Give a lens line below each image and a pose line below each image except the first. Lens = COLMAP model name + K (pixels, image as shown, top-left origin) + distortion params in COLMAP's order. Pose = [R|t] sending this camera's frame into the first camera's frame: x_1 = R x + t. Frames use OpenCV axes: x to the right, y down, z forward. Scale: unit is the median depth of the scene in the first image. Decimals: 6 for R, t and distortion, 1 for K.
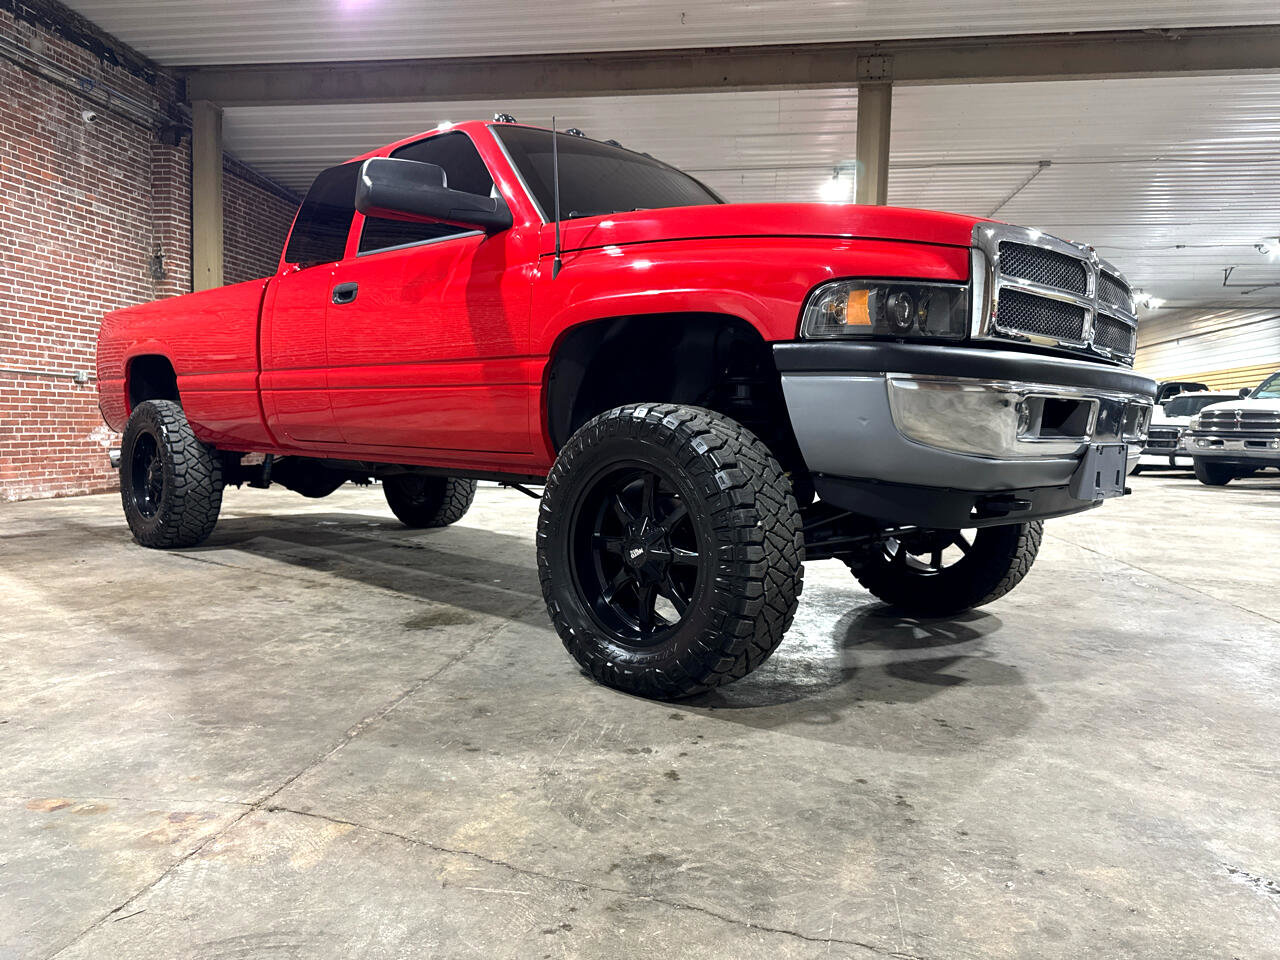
lens RADIAL K [[909.5, 0, 638.8], [0, 909.5, 483.0], [0, 0, 1]] dist [0.023244, -0.027499]
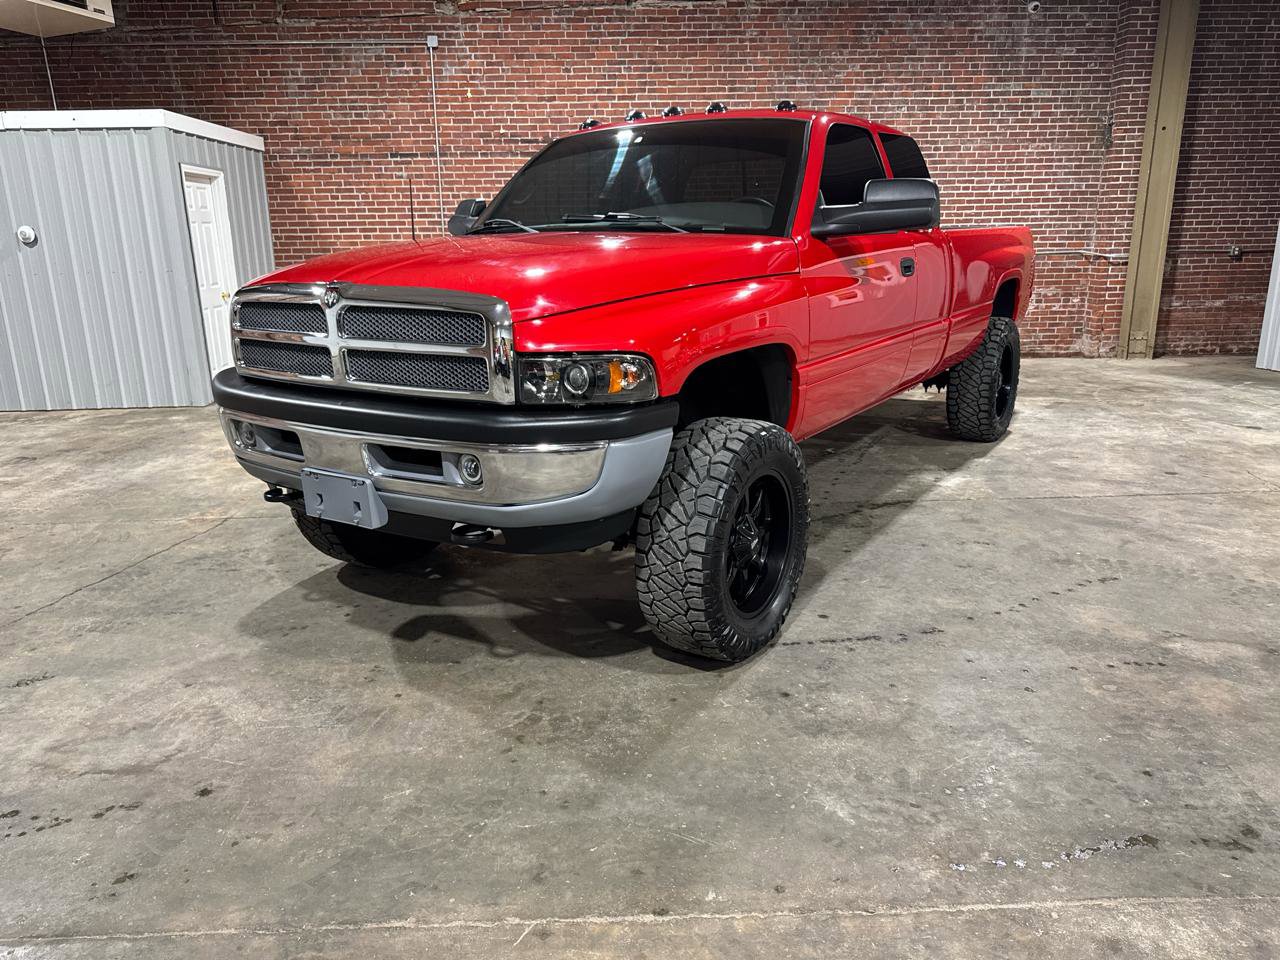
lens RADIAL K [[909.5, 0, 642.3], [0, 909.5, 483.7], [0, 0, 1]] dist [0.023244, -0.027499]
pose [[0.177570, 0.241121, -0.954112, 0.520733], [-0.042522, 0.970494, 0.237347, -0.097968], [0.983189, -0.001575, 0.182584, 0.374199]]
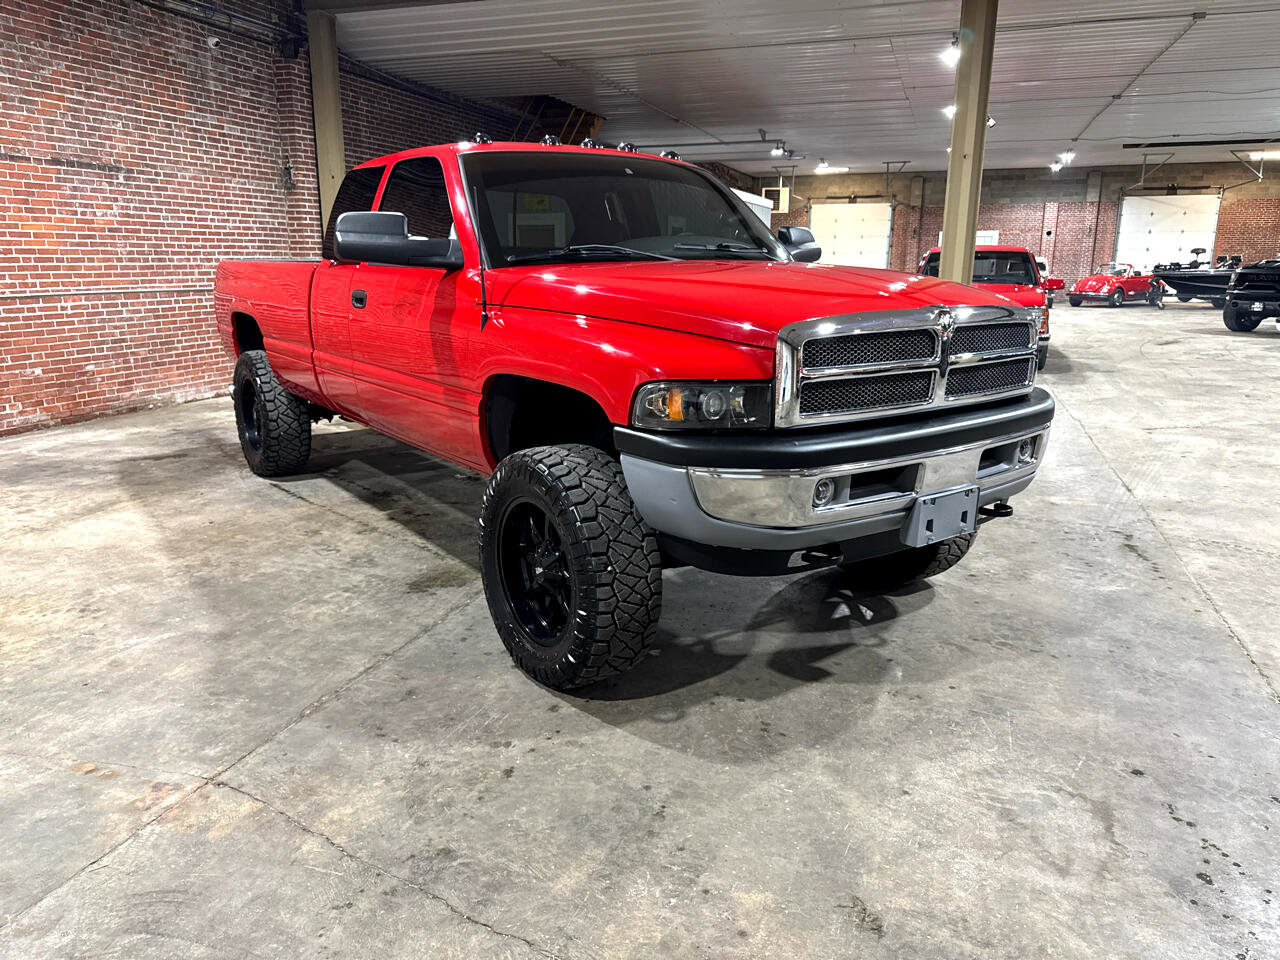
lens RADIAL K [[909.5, 0, 637.4], [0, 909.5, 483.0], [0, 0, 1]] dist [0.023244, -0.027499]
pose [[0.982591, 0.027238, -0.183775, 0.111126], [0.005375, 0.984611, 0.174675, -0.080135], [0.185705, -0.172622, 0.967324, -0.045133]]
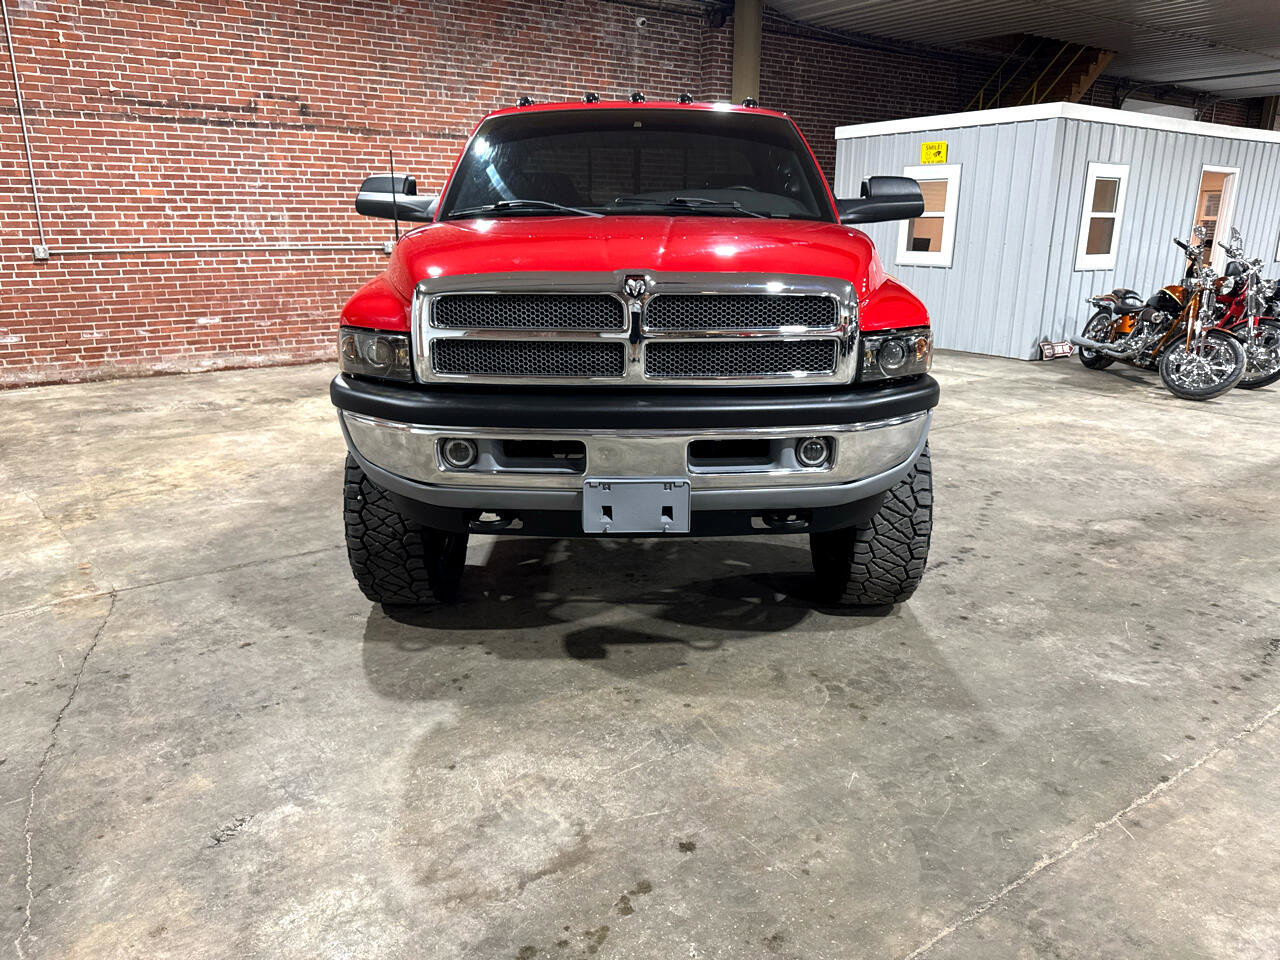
lens RADIAL K [[909.5, 0, 642.0], [0, 909.5, 483.4], [0, 0, 1]] dist [0.023244, -0.027499]
pose [[0.689414, 0.186741, -0.699883, 0.388486], [-0.035485, 0.973745, 0.224858, -0.083949], [0.723498, -0.130185, 0.677940, 0.108931]]
